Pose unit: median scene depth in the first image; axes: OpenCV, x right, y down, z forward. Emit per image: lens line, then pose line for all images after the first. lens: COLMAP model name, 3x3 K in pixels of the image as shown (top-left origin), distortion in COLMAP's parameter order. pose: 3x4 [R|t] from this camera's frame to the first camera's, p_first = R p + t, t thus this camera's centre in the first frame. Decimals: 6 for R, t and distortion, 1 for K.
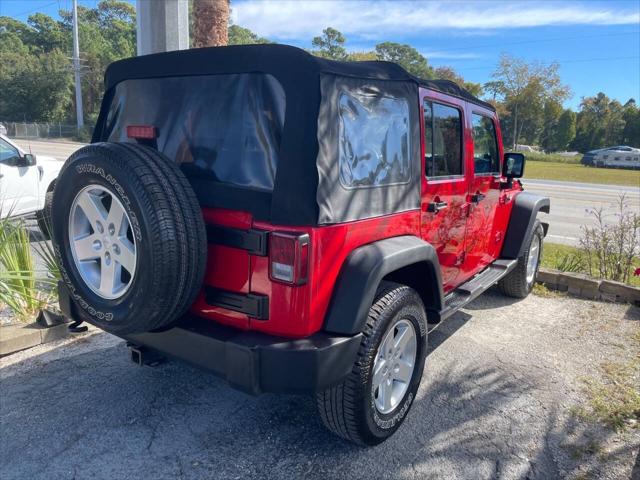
lens RADIAL K [[502.9, 0, 320.0], [0, 502.9, 240.0], [0, 0, 1]] dist [0.085382, -0.131082]
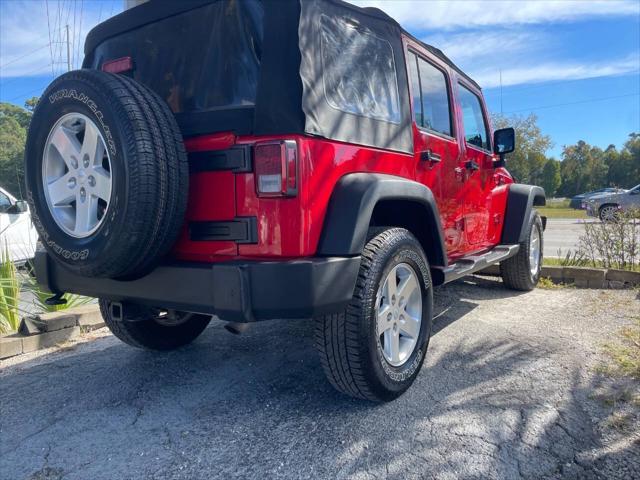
lens RADIAL K [[501.3, 0, 322.9], [0, 501.3, 238.9], [0, 0, 1]] dist [0.083423, -0.127188]
pose [[0.997975, -0.062056, 0.013993, 0.003090], [0.063341, 0.989705, -0.128339, 0.213232], [-0.005885, 0.128966, 0.991632, 0.068184]]
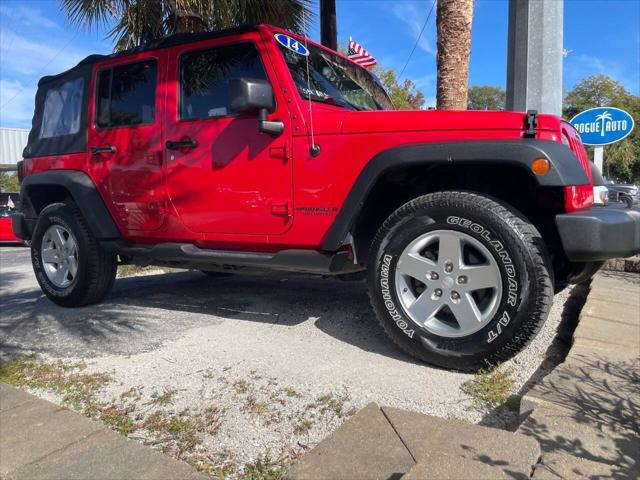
lens RADIAL K [[500.6, 0, 320.7], [0, 500.6, 239.3], [0, 0, 1]] dist [0.087580, -0.131149]
pose [[0.027136, 0.045744, -0.998585, 1.590371], [-0.182116, 0.982461, 0.040057, 0.000847], [0.982903, 0.180771, 0.034991, 1.621890]]
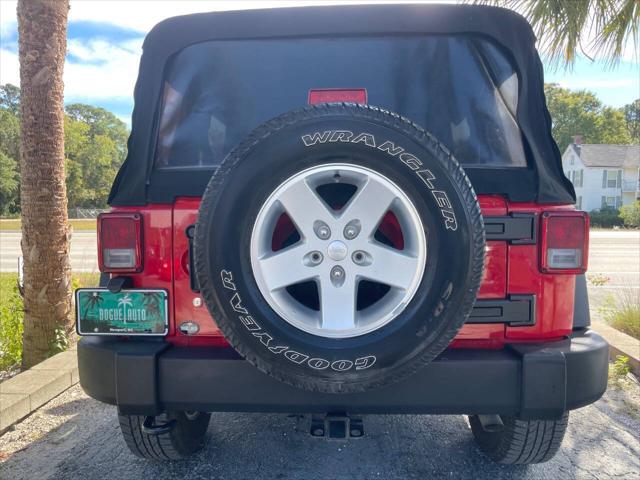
lens RADIAL K [[502.9, 0, 320.0], [0, 502.9, 240.0], [0, 0, 1]] dist [0.085382, -0.131082]
pose [[0.837208, -0.079556, 0.541068, -0.638951], [0.146601, 0.985800, -0.081892, 0.032350], [-0.526870, 0.147882, 0.836982, 0.366894]]
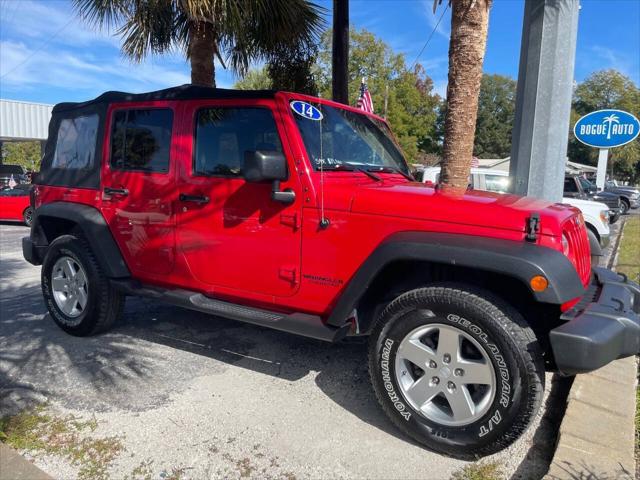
lens RADIAL K [[501.3, 0, 322.9], [0, 501.3, 238.9], [0, 0, 1]] dist [0.083423, -0.127188]
pose [[0.028709, 0.090276, -0.995503, 1.616365], [-0.229846, 0.969824, 0.081319, -0.182531], [0.972804, 0.226477, 0.048592, 1.568282]]
